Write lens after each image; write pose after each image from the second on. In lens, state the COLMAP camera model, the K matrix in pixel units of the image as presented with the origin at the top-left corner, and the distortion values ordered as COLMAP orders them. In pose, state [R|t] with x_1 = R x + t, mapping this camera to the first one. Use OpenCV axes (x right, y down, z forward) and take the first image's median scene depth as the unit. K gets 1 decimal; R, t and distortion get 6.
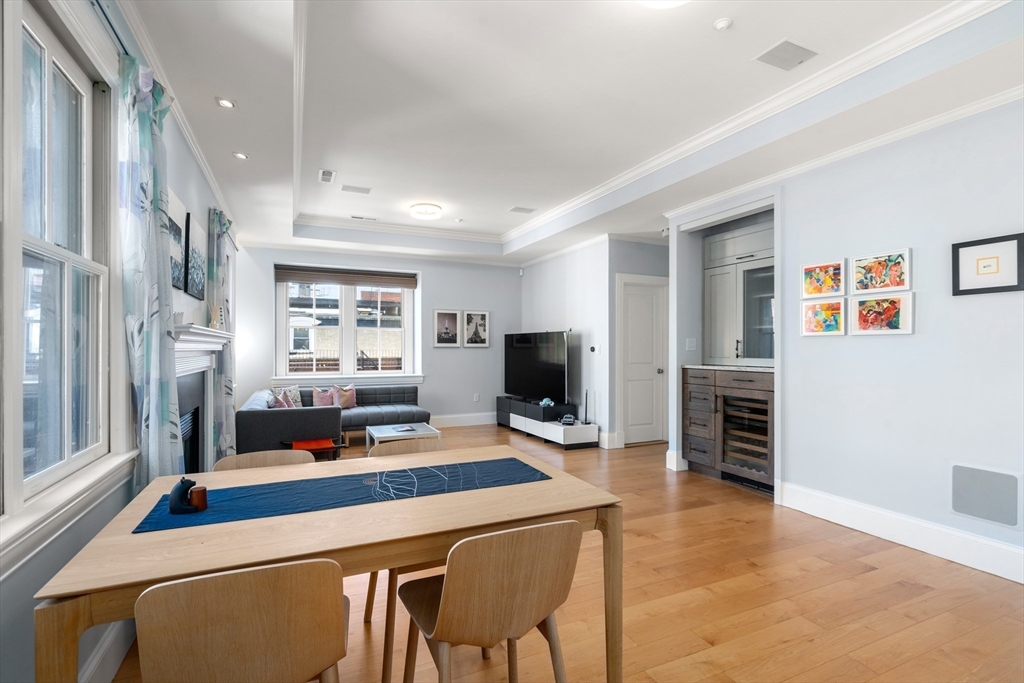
lens RADIAL K [[473.4, 0, 509.5], [0, 473.4, 351.2], [0, 0, 1]] dist [-0.016384, 0.000516]
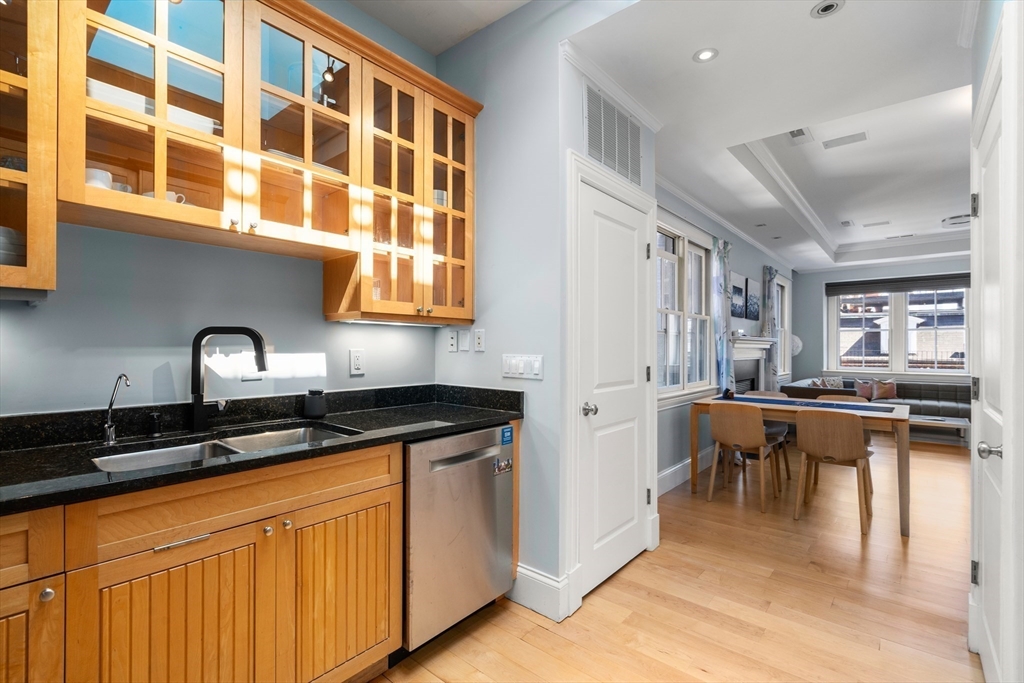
lens RADIAL K [[473.4, 0, 511.4], [0, 473.4, 347.3], [0, 0, 1]] dist [-0.016384, 0.000516]
pose [[0.418919, 0.000287, -0.908024, 0.731879], [-0.009018, 0.999952, -0.003844, 0.013433], [0.907979, 0.009798, 0.418901, -0.761992]]
